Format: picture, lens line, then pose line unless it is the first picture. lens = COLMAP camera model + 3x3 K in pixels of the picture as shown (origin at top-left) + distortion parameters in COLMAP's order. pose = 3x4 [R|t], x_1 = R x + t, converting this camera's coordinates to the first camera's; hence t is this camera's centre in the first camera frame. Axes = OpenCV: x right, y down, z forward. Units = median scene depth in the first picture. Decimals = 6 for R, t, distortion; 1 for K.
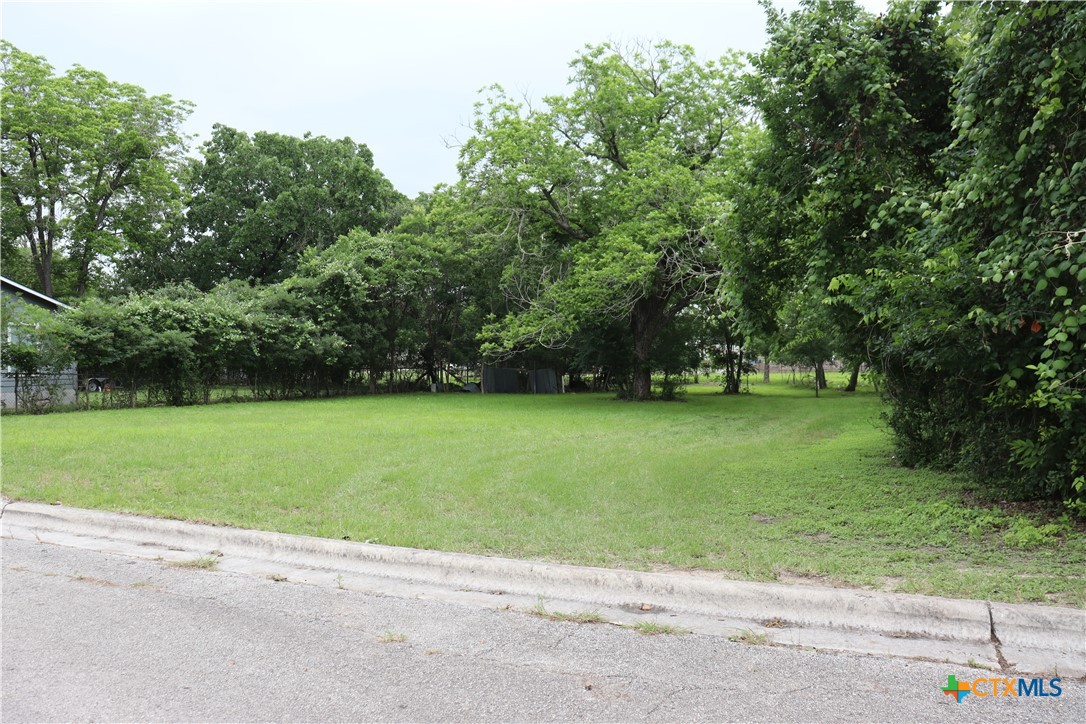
lens RADIAL K [[898.5, 0, 543.9], [0, 898.5, 352.3], [0, 0, 1]] dist [-0.182488, 0.169887]
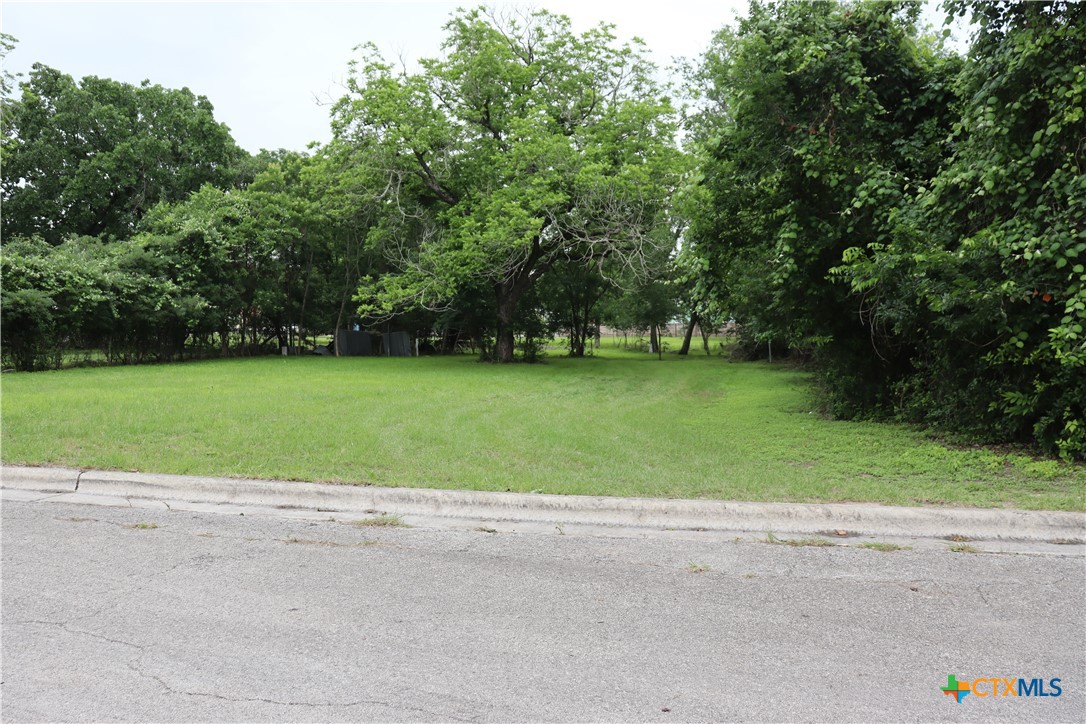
lens RADIAL K [[898.5, 0, 543.9], [0, 898.5, 352.3], [0, 0, 1]] dist [-0.182488, 0.169887]
pose [[0.975836, -0.001280, 0.218500, -0.076764], [-0.007569, 0.999185, 0.039657, 0.001066], [-0.218373, -0.040352, 0.975031, -0.004860]]
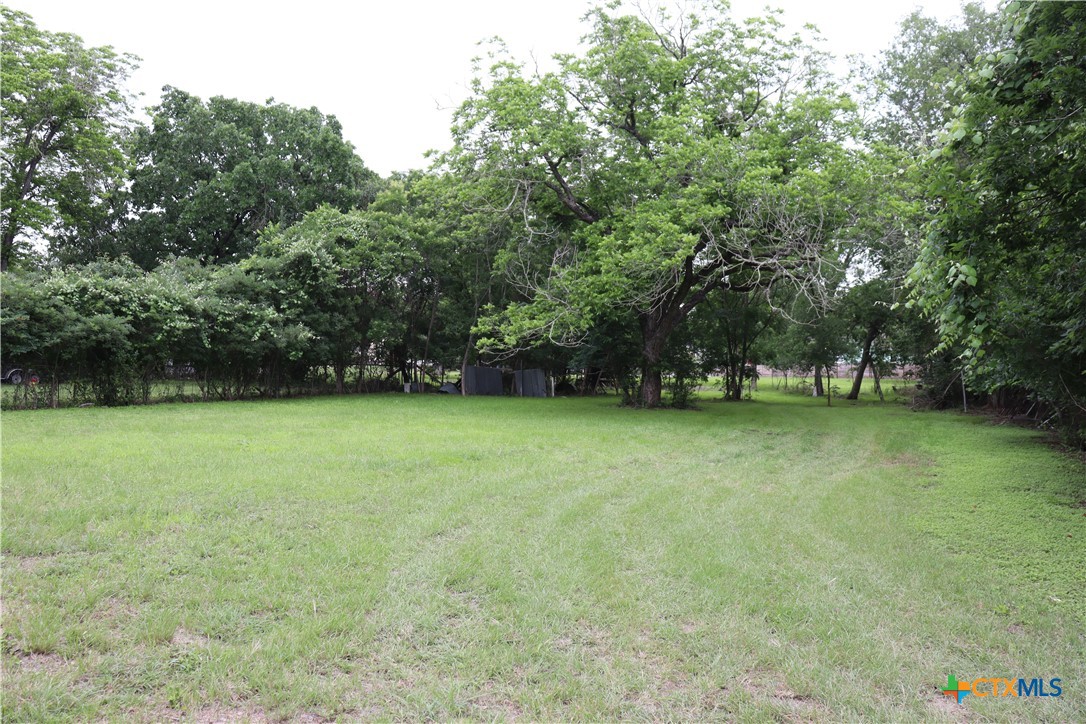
lens RADIAL K [[898.5, 0, 543.9], [0, 898.5, 352.3], [0, 0, 1]] dist [-0.182488, 0.169887]
pose [[0.998366, 0.021036, 0.053128, -0.046808], [-0.021157, 0.999775, 0.001718, 0.000224], [-0.053080, -0.002839, 0.998586, 0.140122]]
